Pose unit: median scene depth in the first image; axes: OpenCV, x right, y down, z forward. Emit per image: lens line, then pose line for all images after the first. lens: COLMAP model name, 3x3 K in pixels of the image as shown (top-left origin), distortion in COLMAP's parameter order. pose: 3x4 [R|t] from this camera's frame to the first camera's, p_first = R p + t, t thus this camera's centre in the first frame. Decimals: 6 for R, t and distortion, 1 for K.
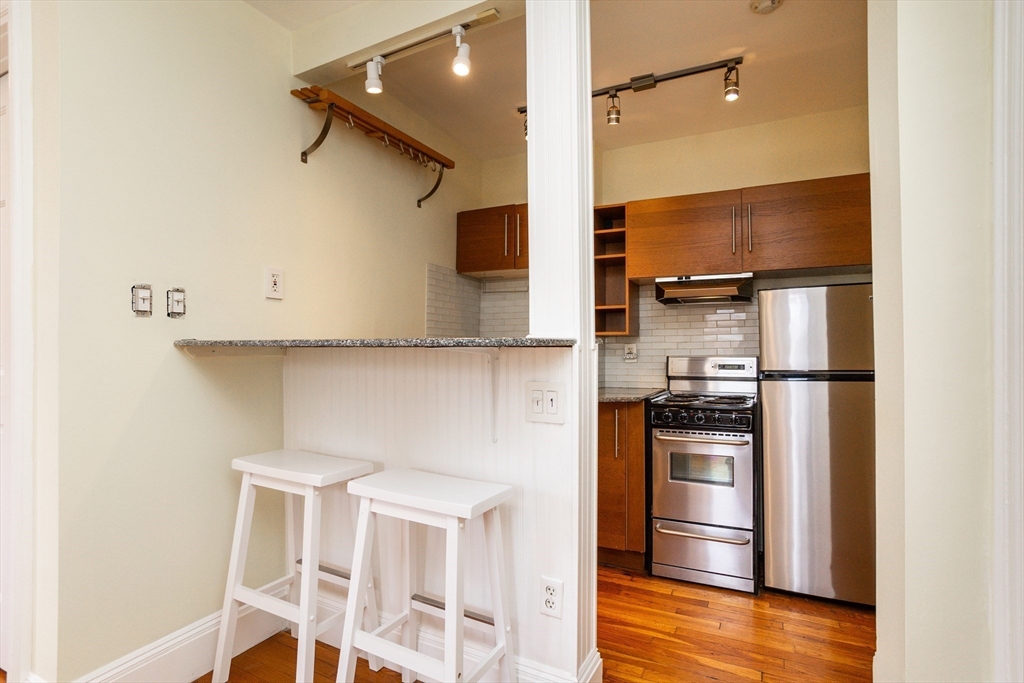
lens RADIAL K [[518.4, 0, 513.8], [0, 518.4, 346.5], [0, 0, 1]] dist [0.000695, 0.000104]
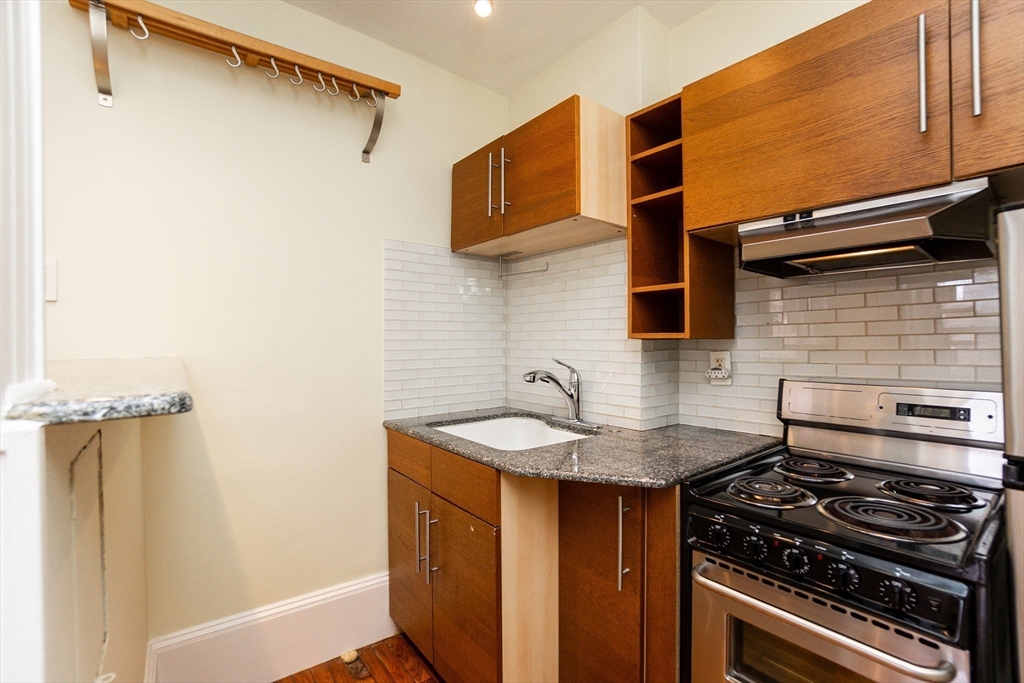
lens RADIAL K [[464.2, 0, 502.1], [0, 464.2, 342.1], [0, 0, 1]] dist [-0.065892, 0.022278]
pose [[0.899479, -0.003485, -0.436949, 0.271581], [0.010519, 0.999851, 0.013681, -0.029303], [0.436836, -0.016902, 0.899382, 0.532947]]
